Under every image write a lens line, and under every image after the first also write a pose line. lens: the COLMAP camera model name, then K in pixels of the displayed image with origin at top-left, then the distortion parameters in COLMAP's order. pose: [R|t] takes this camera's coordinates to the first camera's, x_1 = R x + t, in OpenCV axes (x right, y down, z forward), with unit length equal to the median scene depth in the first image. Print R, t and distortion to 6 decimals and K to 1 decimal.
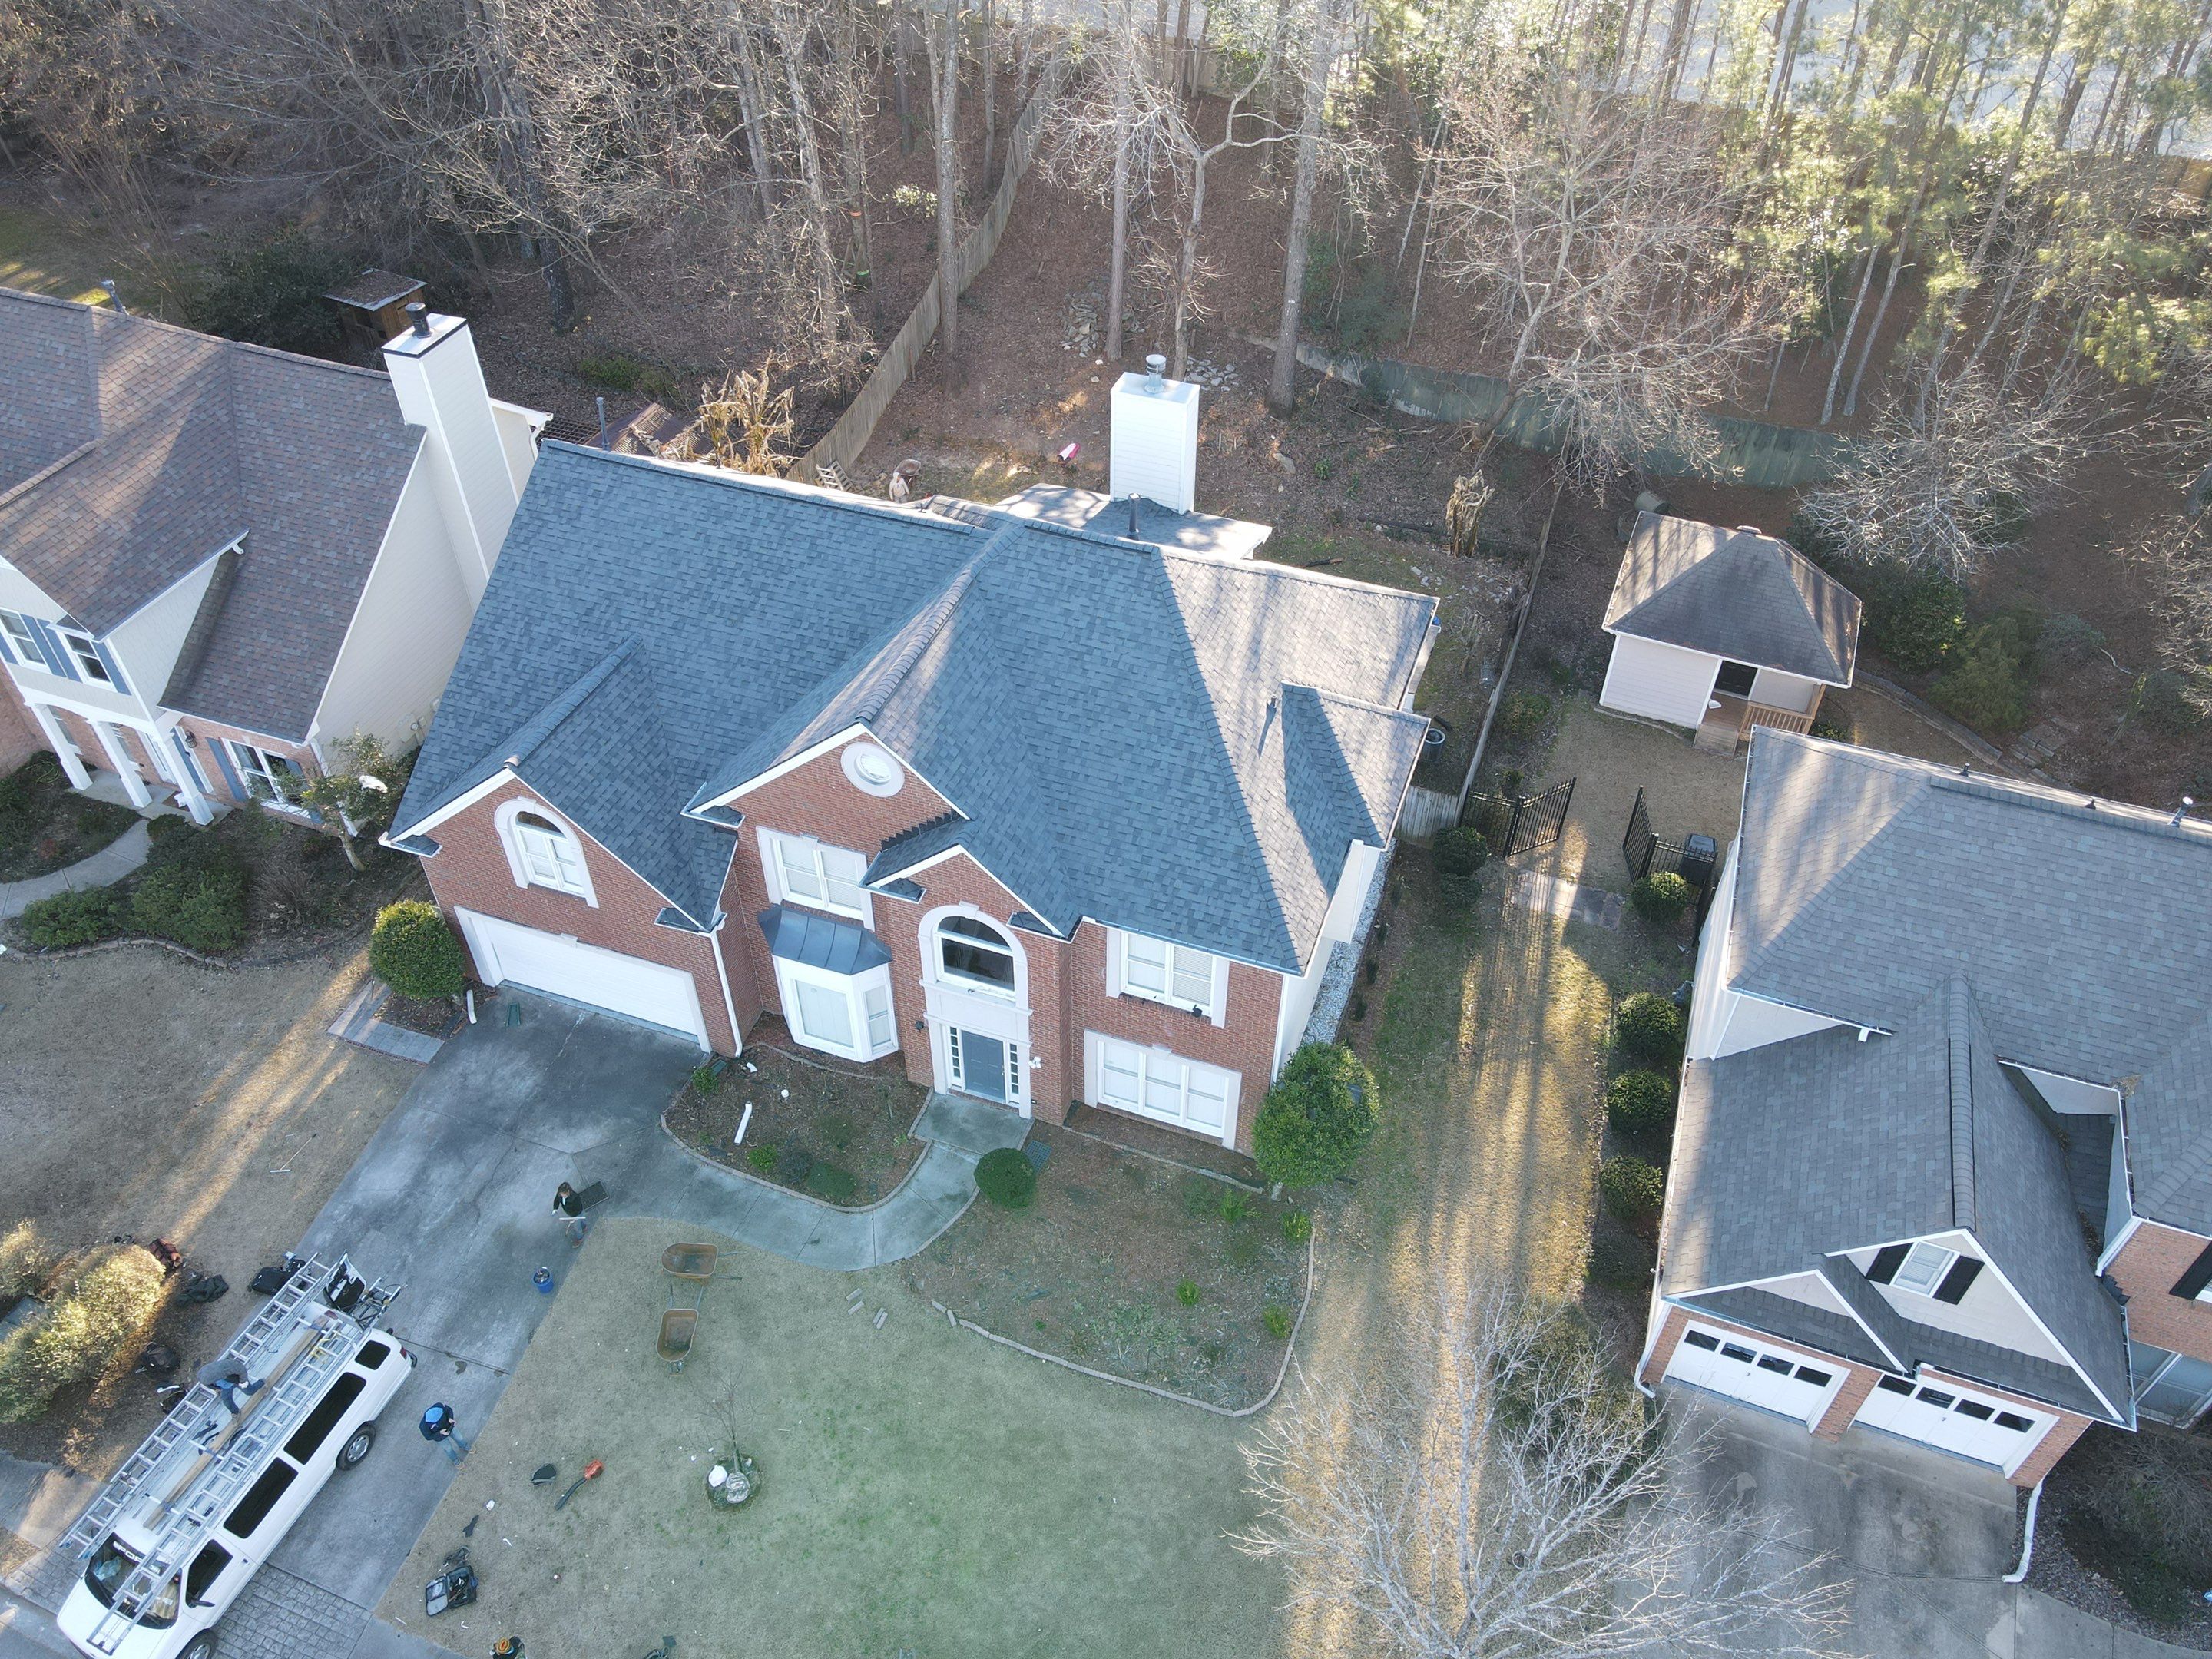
lens RADIAL K [[1612.8, 0, 1109.3], [0, 1612.8, 822.6], [0, 0, 1]] dist [0.015877, 0.006426]
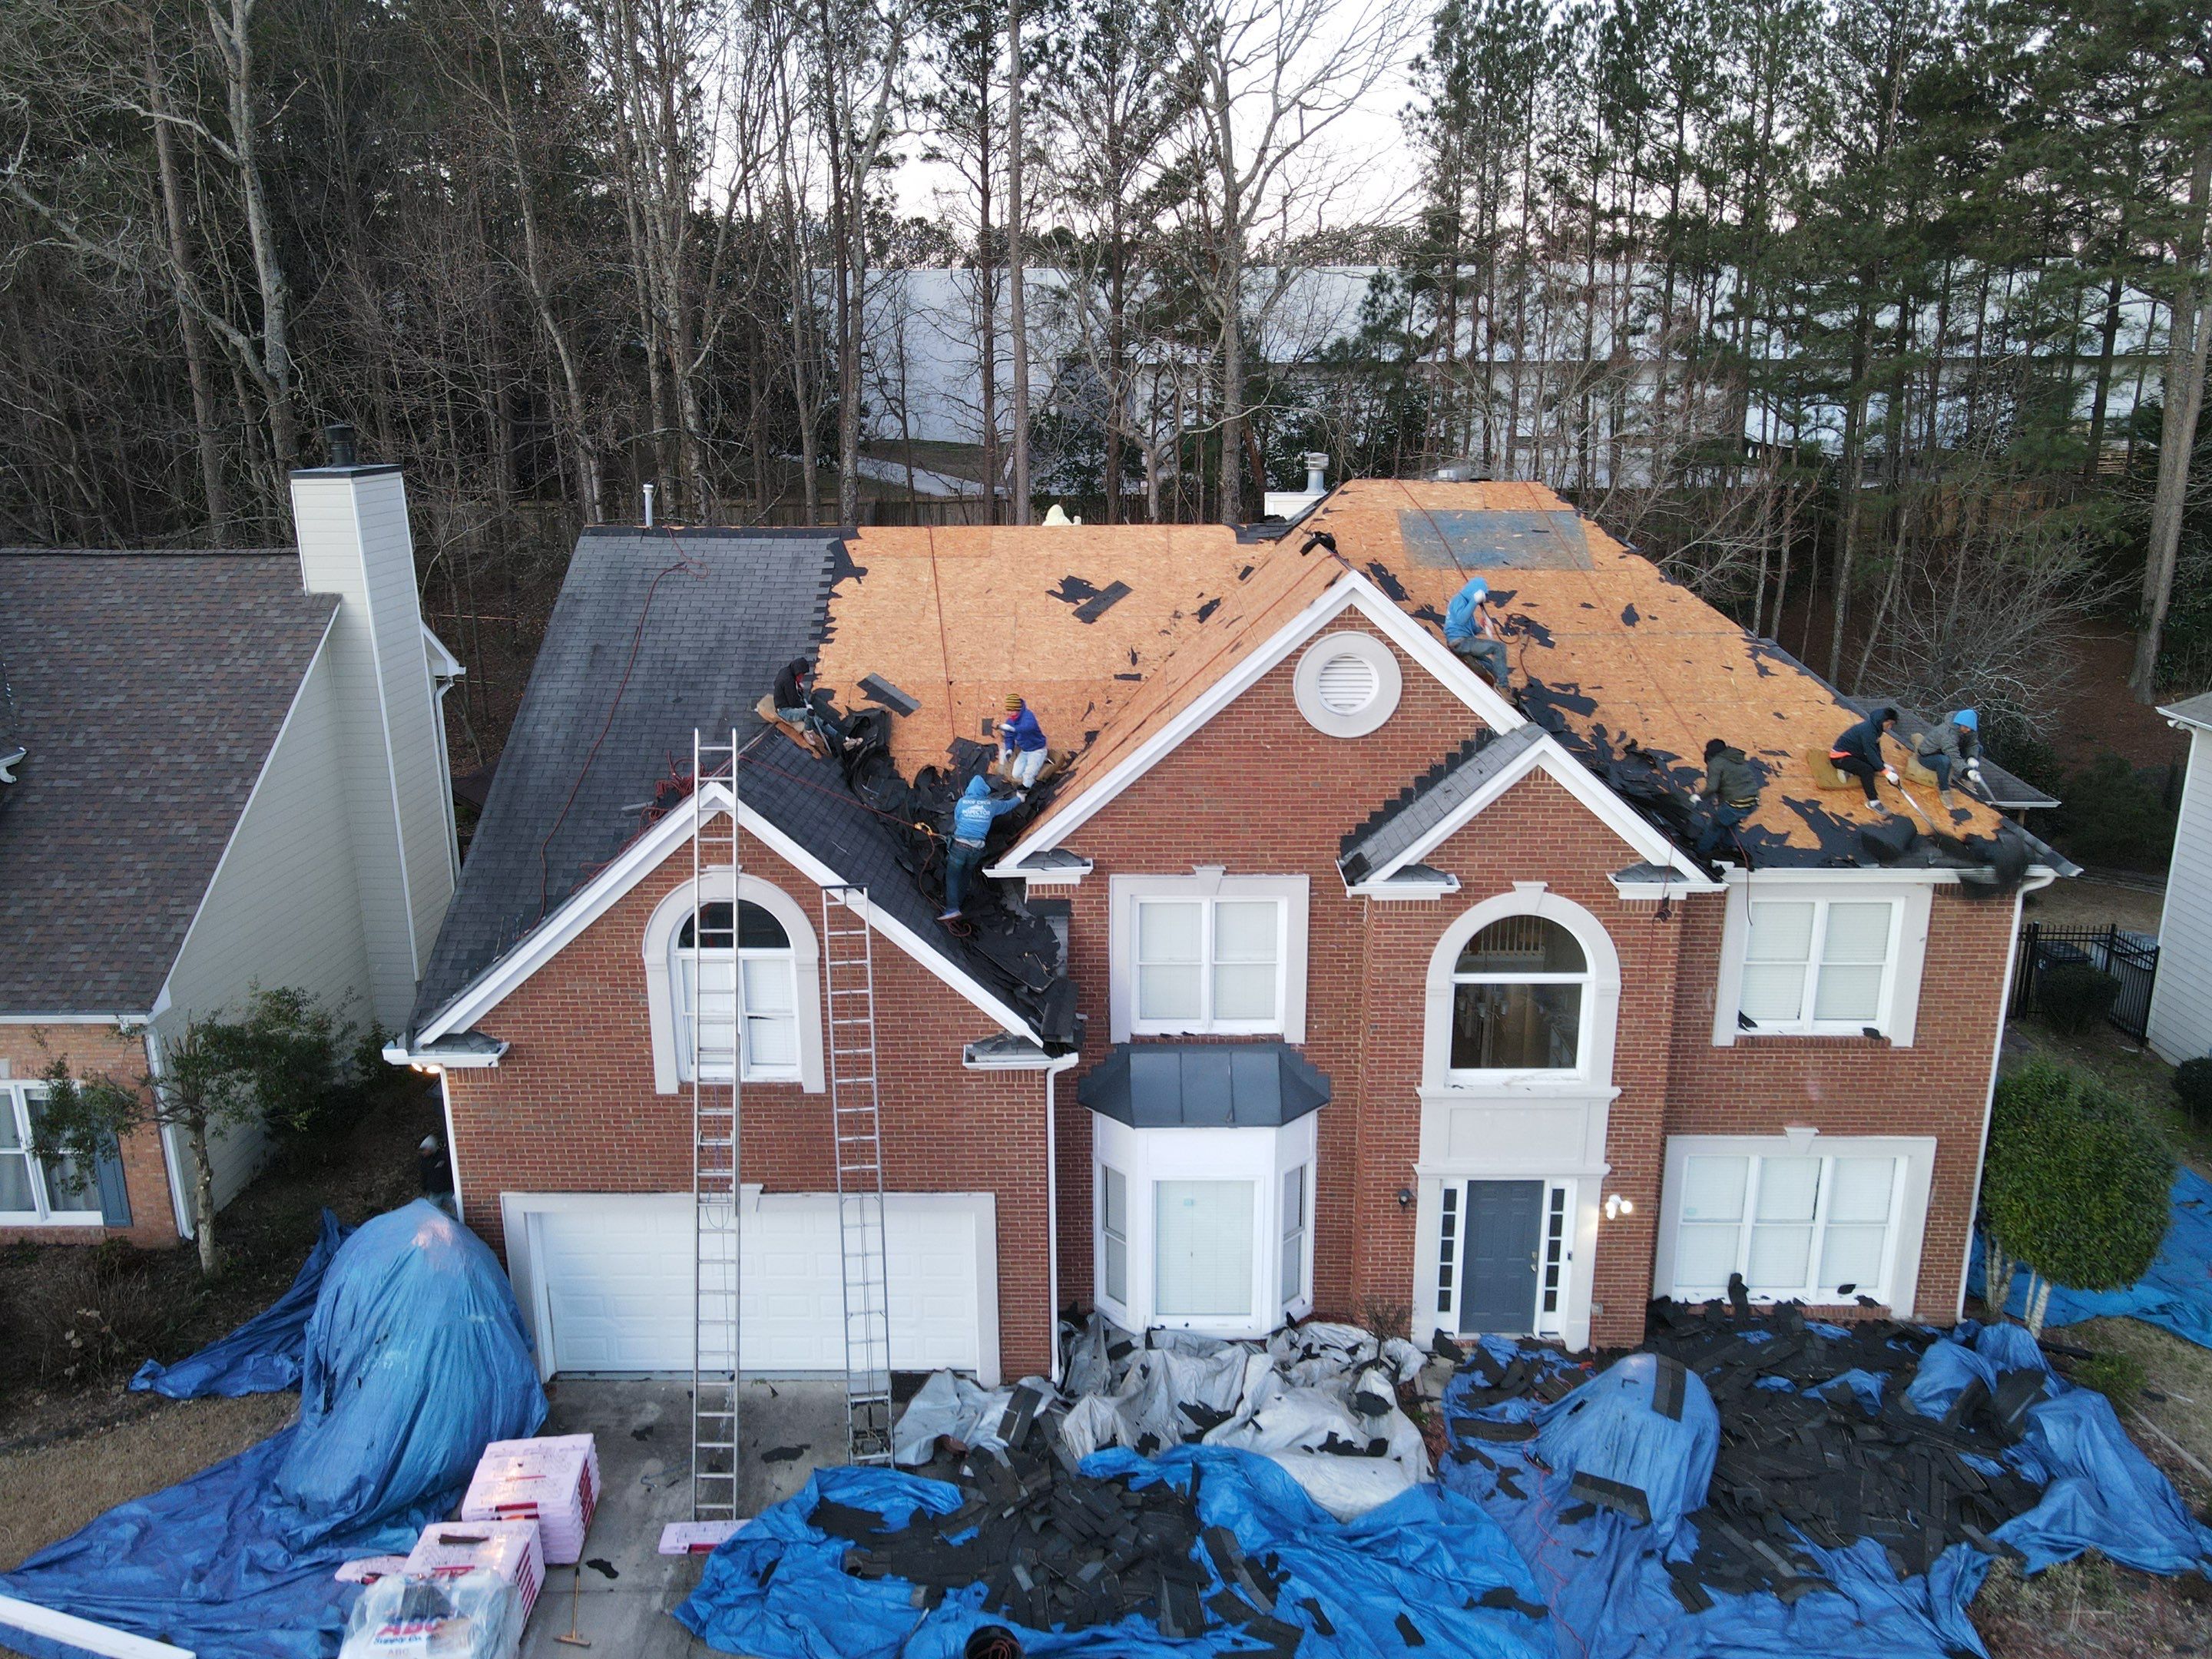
lens RADIAL K [[1612.8, 0, 1112.1], [0, 1612.8, 825.6], [0, 0, 1]] dist [0.015877, 0.006426]
pose [[0.946736, -0.099187, 0.306355, -0.380696], [0.229307, 0.875597, -0.425144, 0.230771], [-0.226075, 0.472749, 0.851704, 0.452096]]
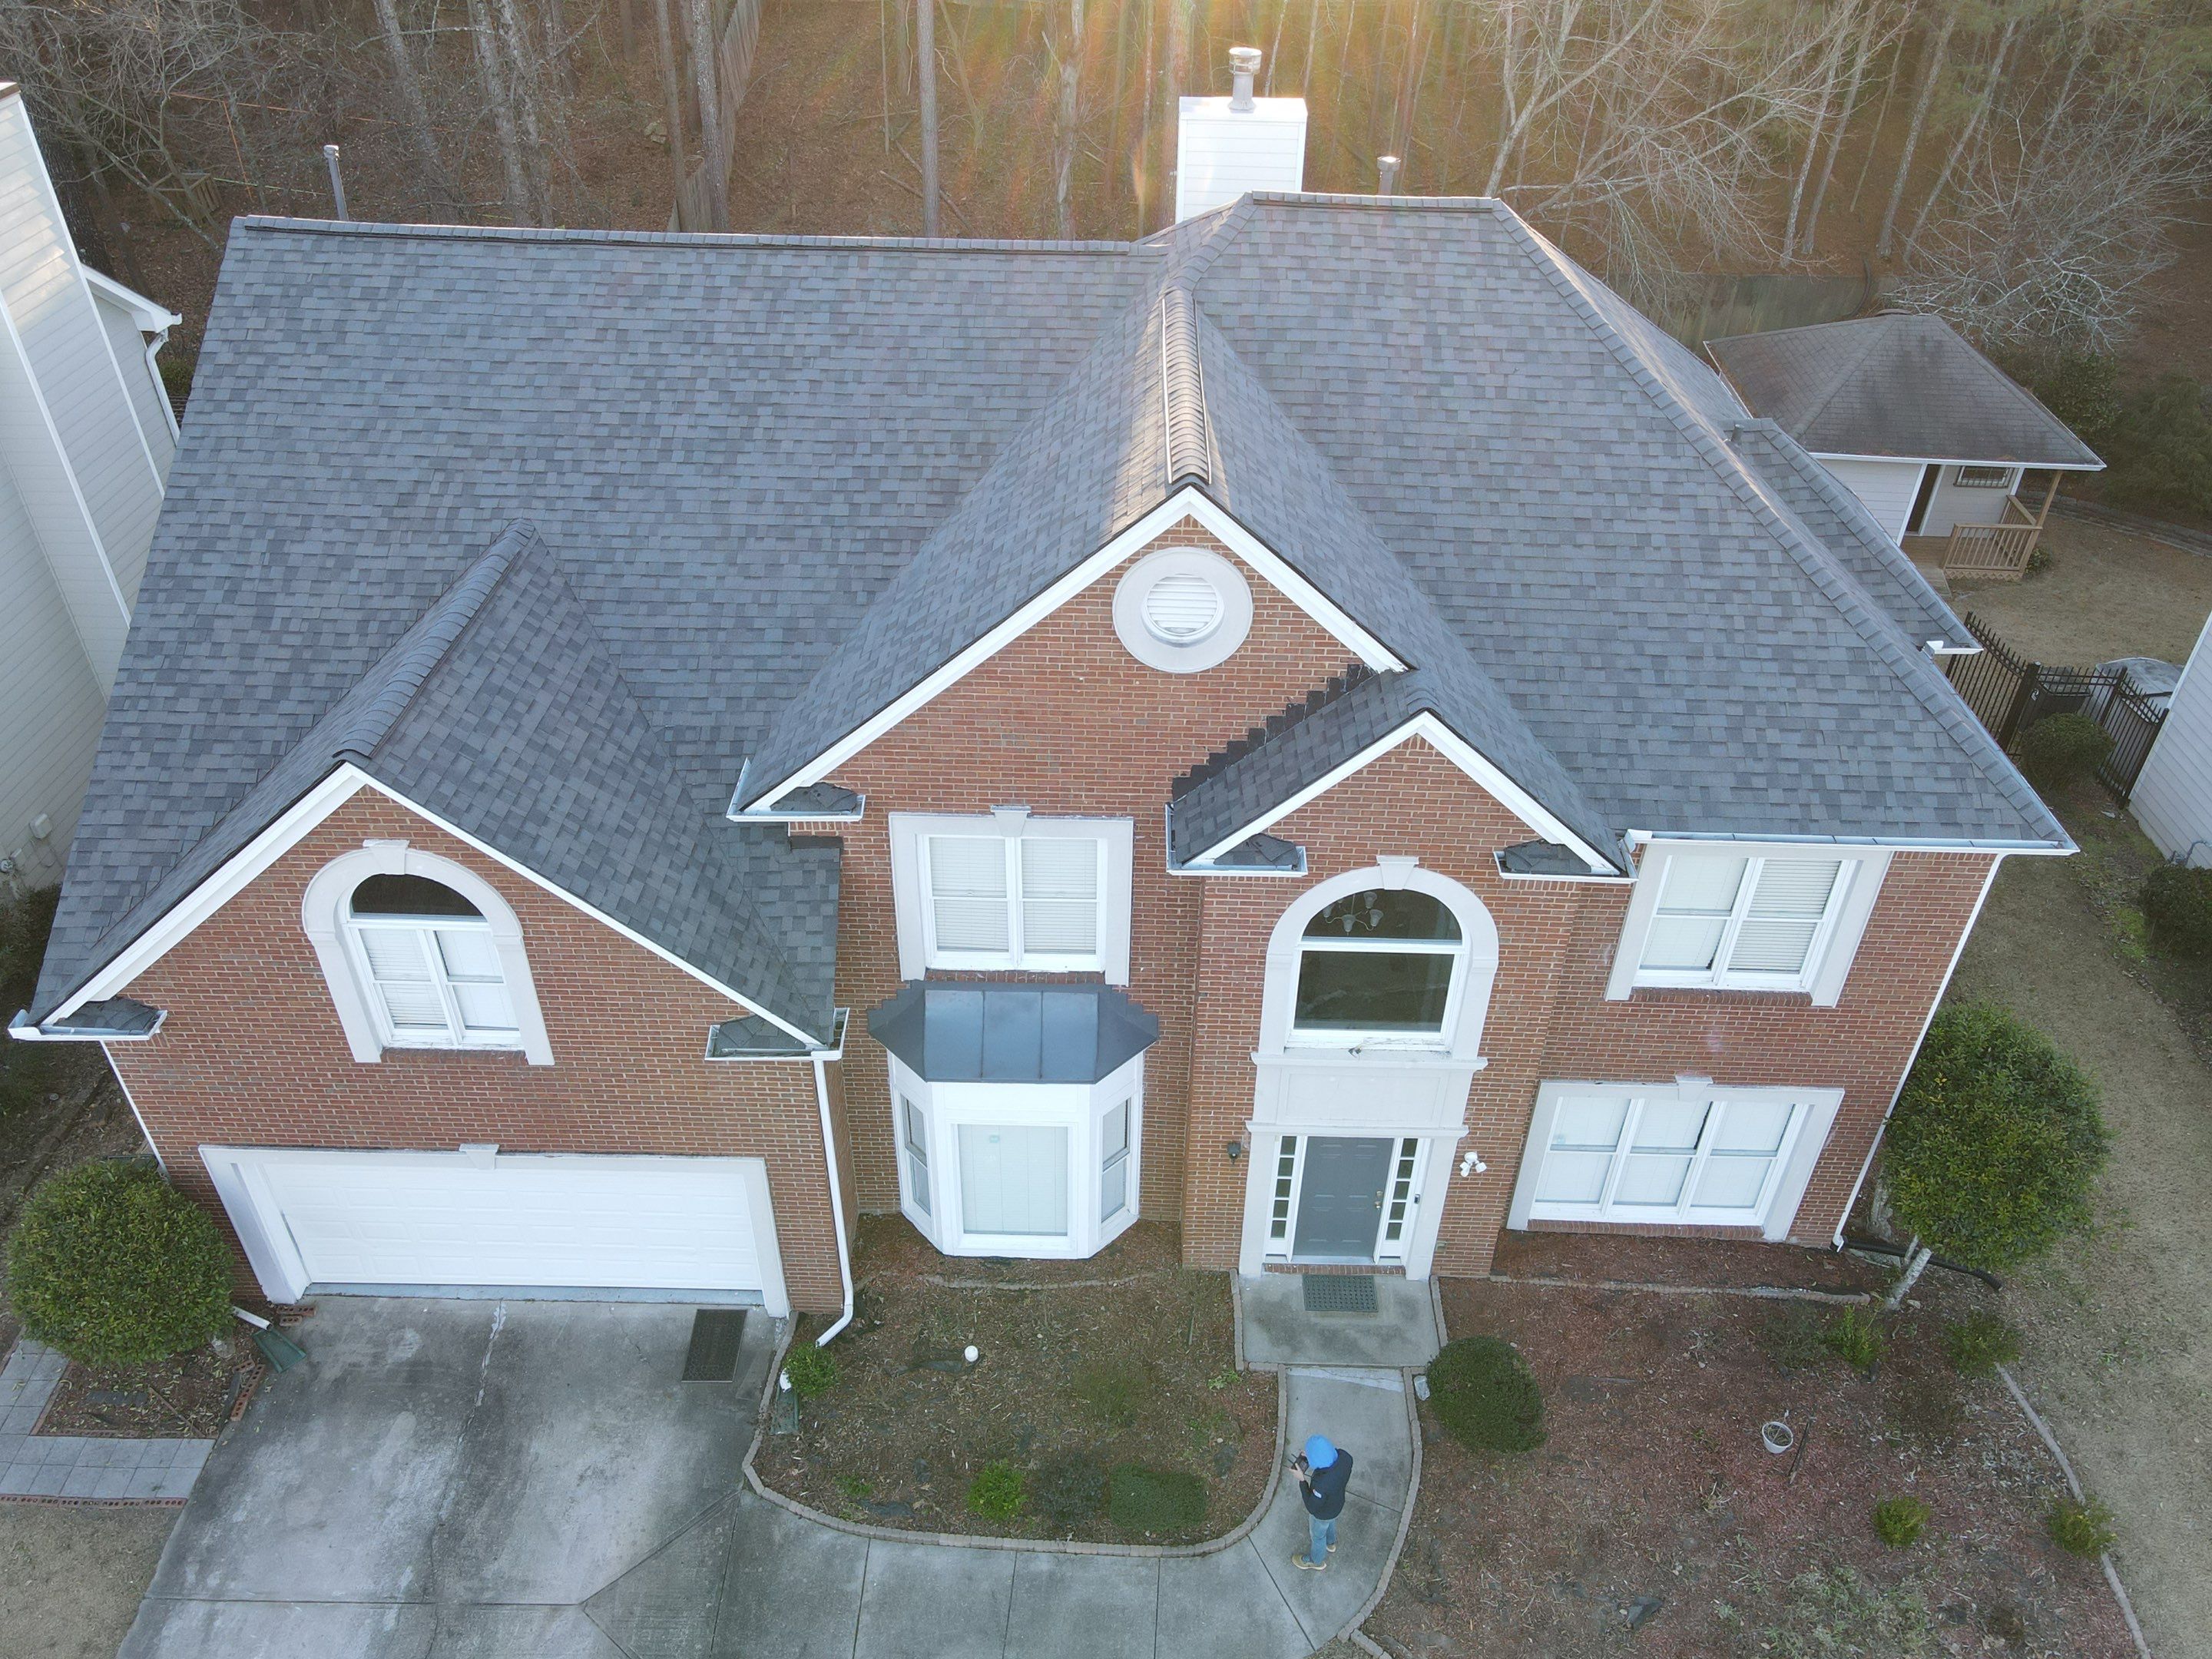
lens RADIAL K [[1612.8, 0, 1113.3], [0, 1612.8, 822.8], [0, 0, 1]] dist [0.015877, 0.006426]
pose [[0.949165, -0.182099, 0.256760, -0.266217], [0.209155, 0.974430, -0.082102, 0.056486], [-0.235244, 0.131631, 0.962982, 0.485289]]
